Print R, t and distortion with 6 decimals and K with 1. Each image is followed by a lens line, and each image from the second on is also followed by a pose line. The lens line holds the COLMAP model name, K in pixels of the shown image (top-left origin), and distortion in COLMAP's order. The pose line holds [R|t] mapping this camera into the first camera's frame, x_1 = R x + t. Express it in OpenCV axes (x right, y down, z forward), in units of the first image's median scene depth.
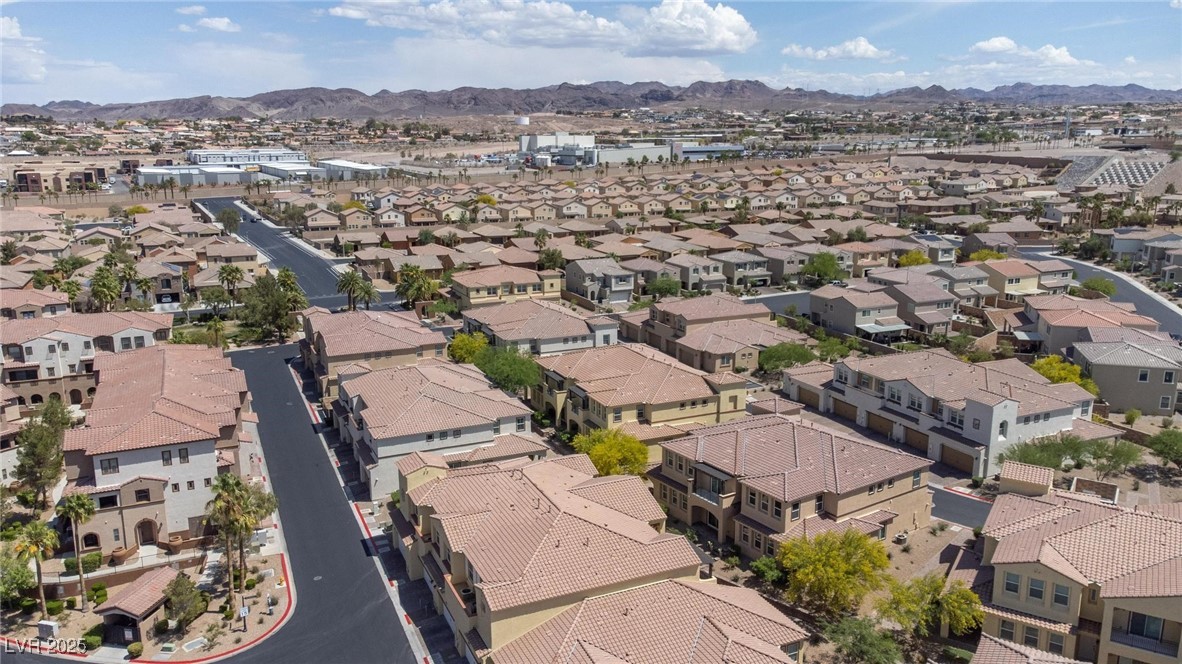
lens RADIAL K [[878.0, 0, 590.0], [0, 878.0, 331.6], [0, 0, 1]] dist [0.039277, 0.011799]
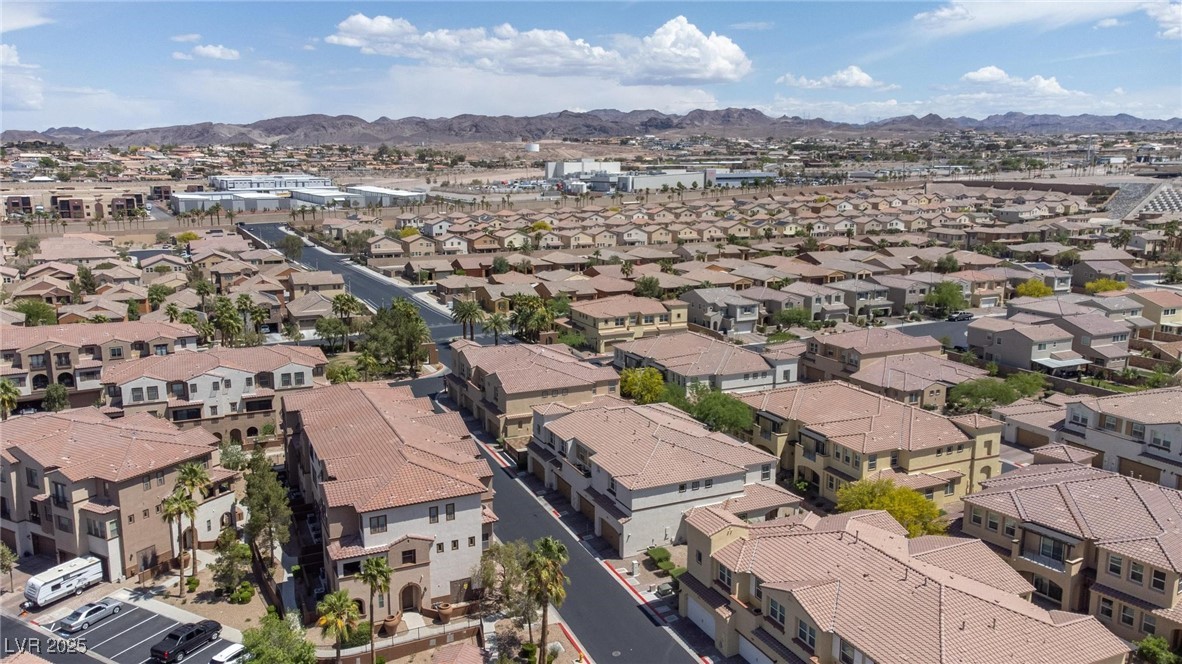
lens RADIAL K [[878.0, 0, 590.9], [0, 878.0, 337.8], [0, 0, 1]] dist [0.039277, 0.011799]
pose [[0.999976, 0.000865, 0.006829, -0.098561], [-0.000709, 0.999741, -0.022755, -0.004662], [-0.006847, 0.022750, 0.999718, 0.032521]]
